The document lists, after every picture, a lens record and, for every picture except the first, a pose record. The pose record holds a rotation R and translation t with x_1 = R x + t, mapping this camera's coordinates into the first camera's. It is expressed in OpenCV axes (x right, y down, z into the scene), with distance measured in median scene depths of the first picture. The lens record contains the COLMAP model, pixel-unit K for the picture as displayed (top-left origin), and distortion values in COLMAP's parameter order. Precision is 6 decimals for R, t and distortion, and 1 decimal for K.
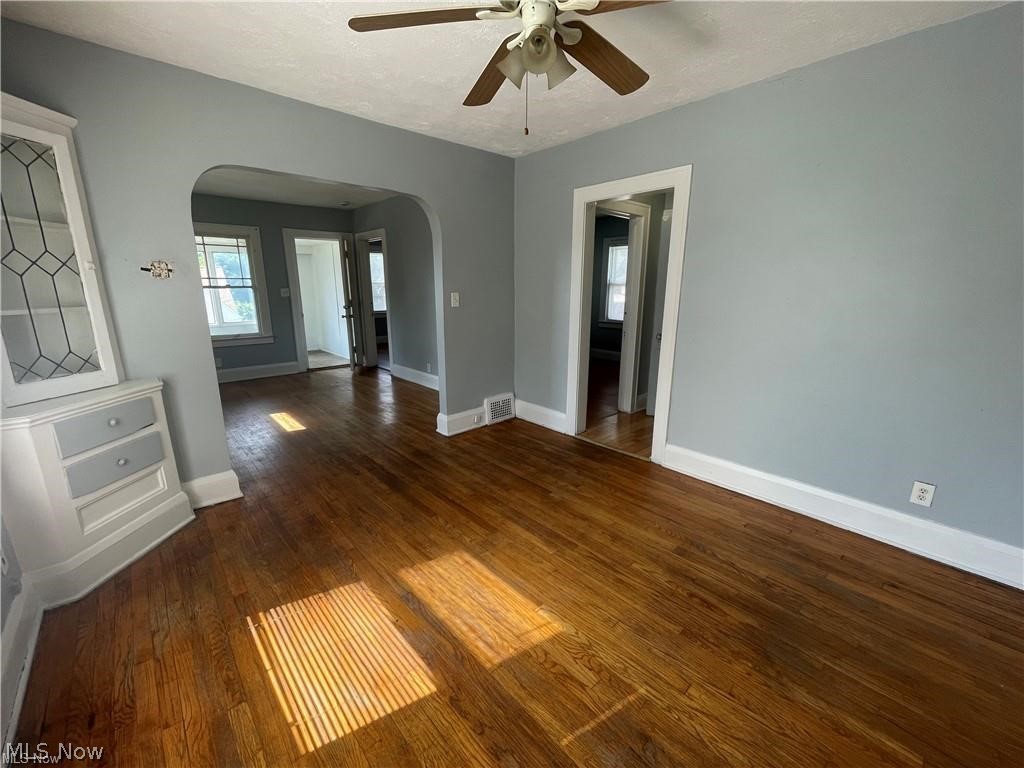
lens RADIAL K [[418.6, 0, 514.1], [0, 418.6, 384.6], [0, 0, 1]] dist [-0.000806, 0.002023]
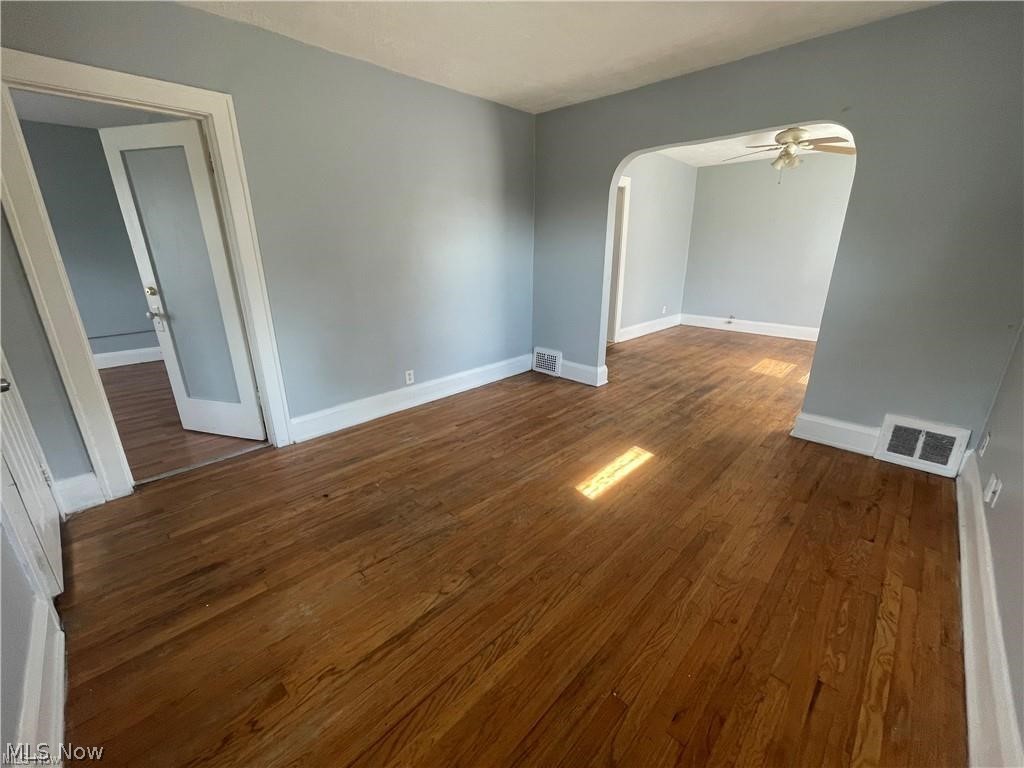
lens RADIAL K [[418.6, 0, 510.4], [0, 418.6, 380.7], [0, 0, 1]] dist [-0.000806, 0.002023]
pose [[-0.060133, -0.310131, 0.948790, -1.414063], [0.234664, 0.919479, 0.315423, -0.343903], [-0.970215, 0.241614, 0.017486, 1.457927]]
